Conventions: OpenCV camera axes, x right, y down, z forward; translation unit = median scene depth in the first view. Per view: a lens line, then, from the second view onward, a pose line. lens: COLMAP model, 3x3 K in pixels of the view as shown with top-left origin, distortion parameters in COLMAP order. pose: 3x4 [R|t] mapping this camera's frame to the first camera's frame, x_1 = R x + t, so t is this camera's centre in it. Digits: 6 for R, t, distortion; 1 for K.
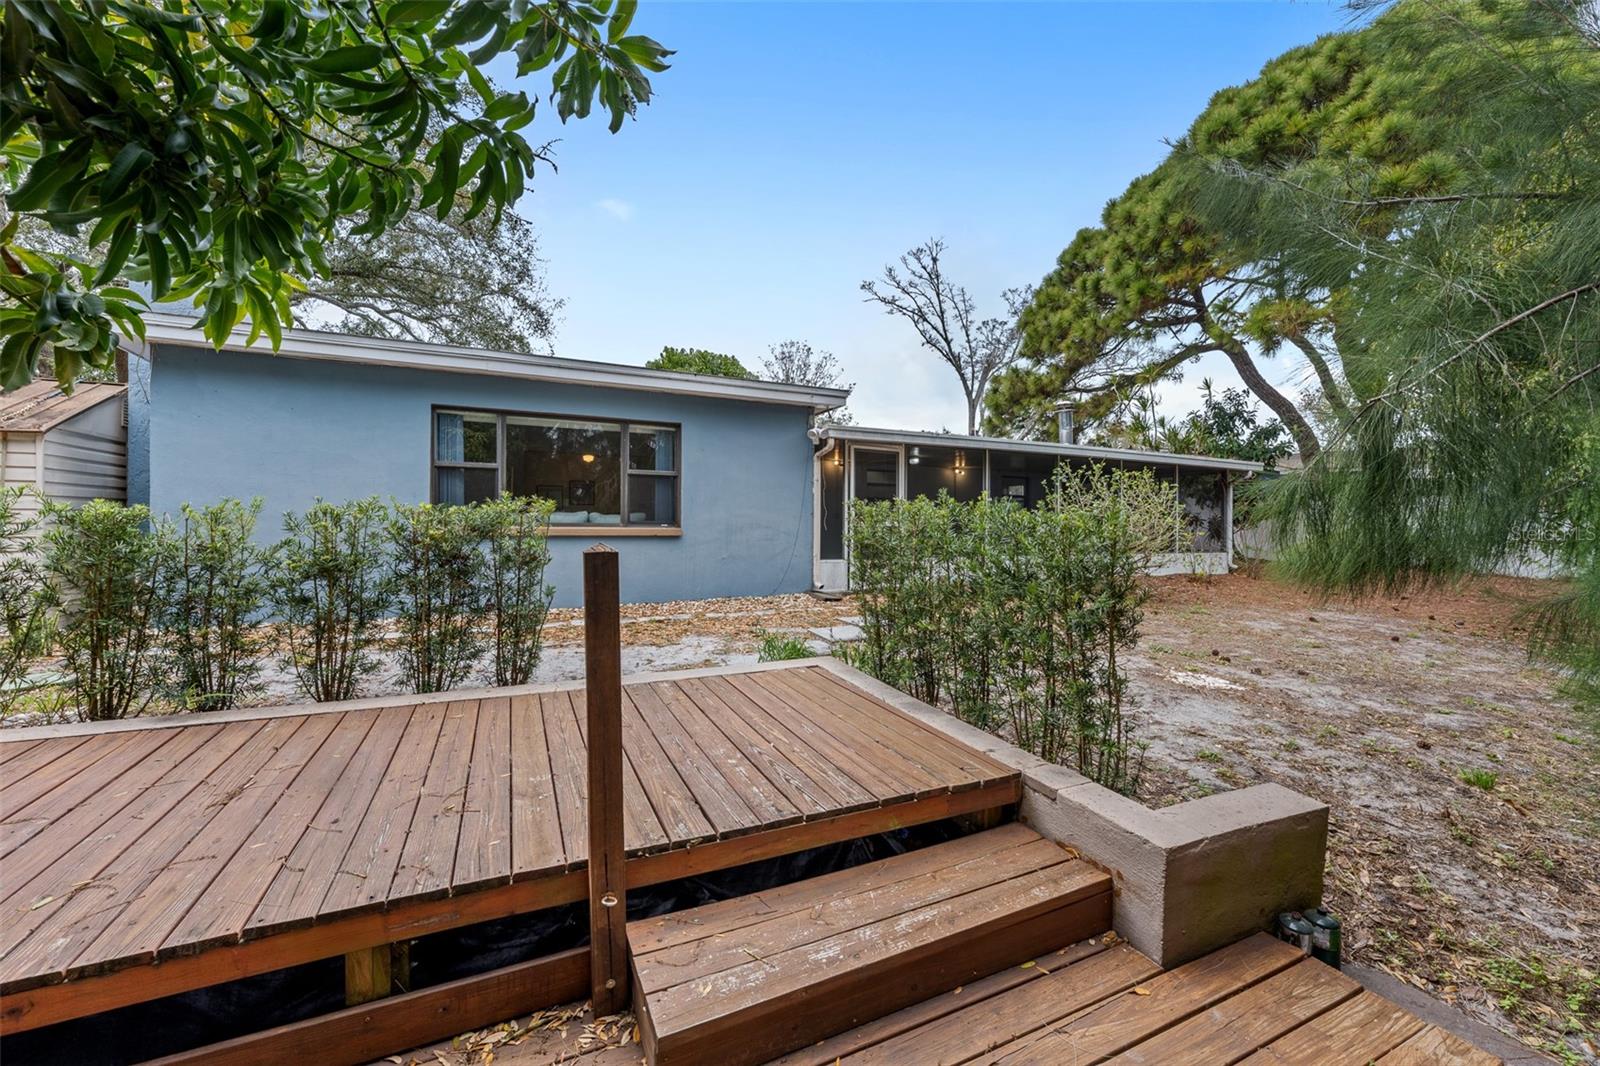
lens RADIAL K [[638.8, 0, 802.0], [0, 638.8, 535.2], [0, 0, 1]] dist [-0.000535, -0.000452]
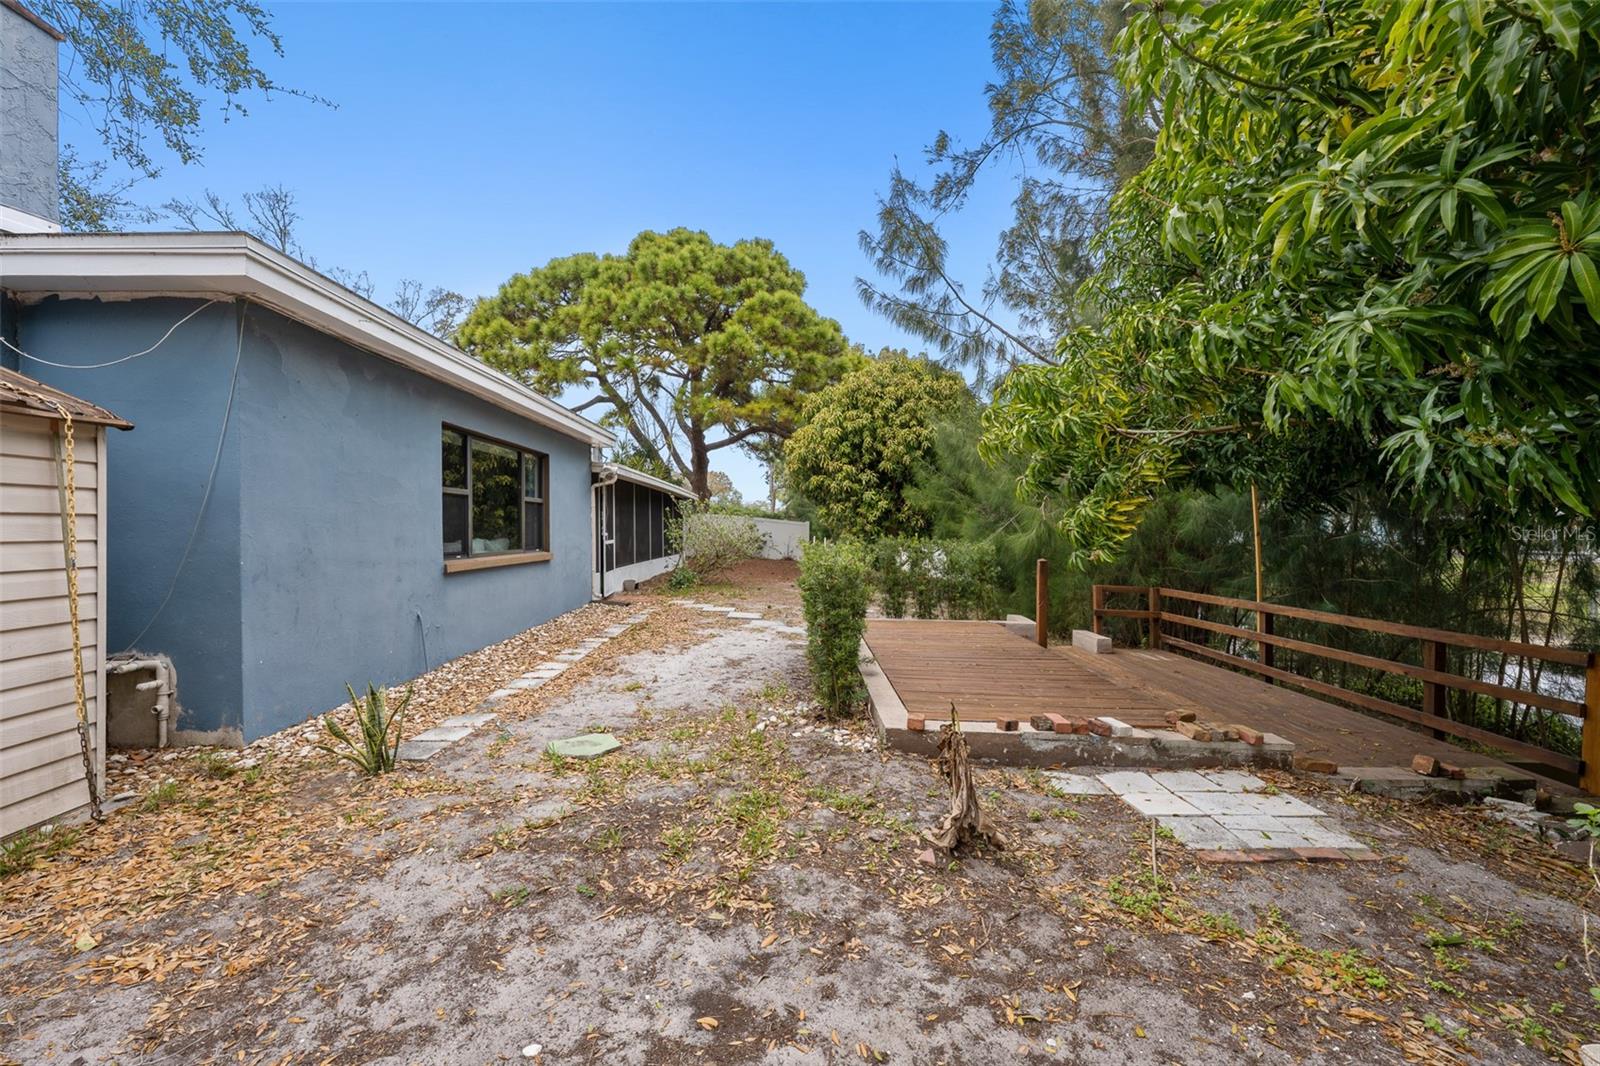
lens RADIAL K [[638.8, 0, 818.6], [0, 638.8, 520.9], [0, 0, 1]] dist [-0.000535, -0.000452]
pose [[0.408065, 0.004461, 0.912942, -0.910211], [0.017066, 0.999776, -0.012514, -0.040042], [-0.912793, 0.020687, 0.407898, 0.146089]]
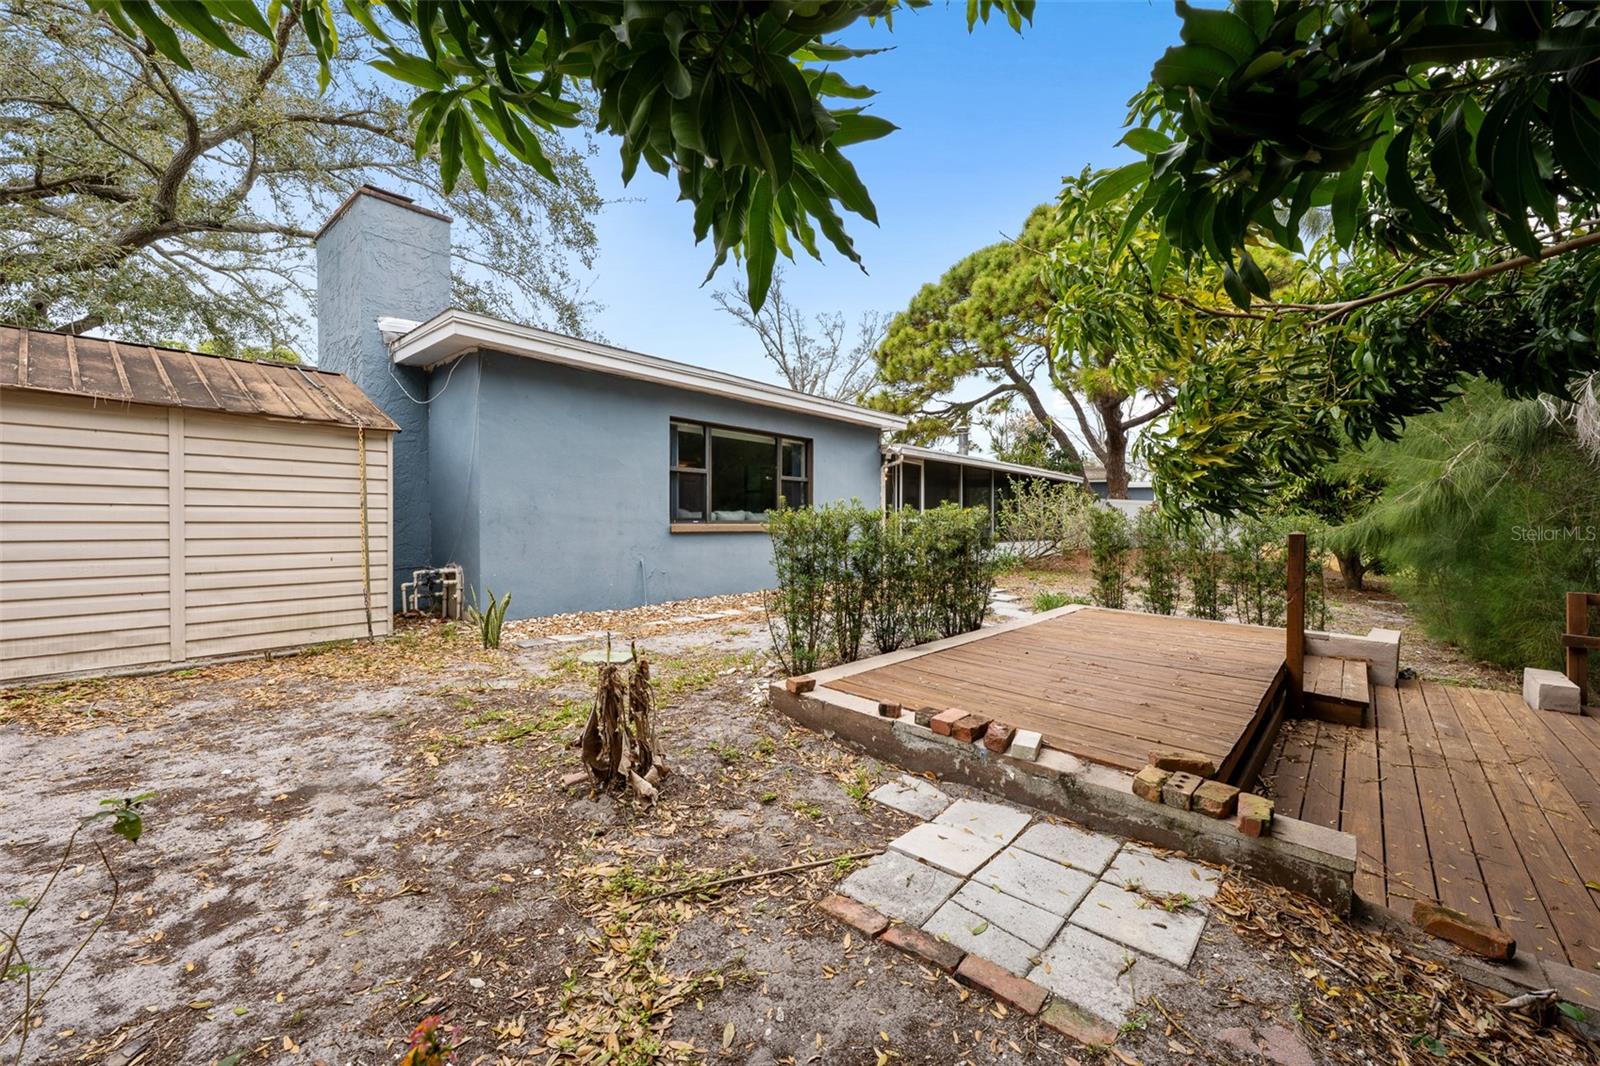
lens RADIAL K [[638.8, 0, 814.9], [0, 638.8, 523.3], [0, 0, 1]] dist [-0.000535, -0.000452]
pose [[0.914738, -0.003523, 0.404031, -0.629542], [0.008701, 0.999902, -0.010980, -0.001365], [-0.403953, 0.013560, 0.914679, -0.102054]]
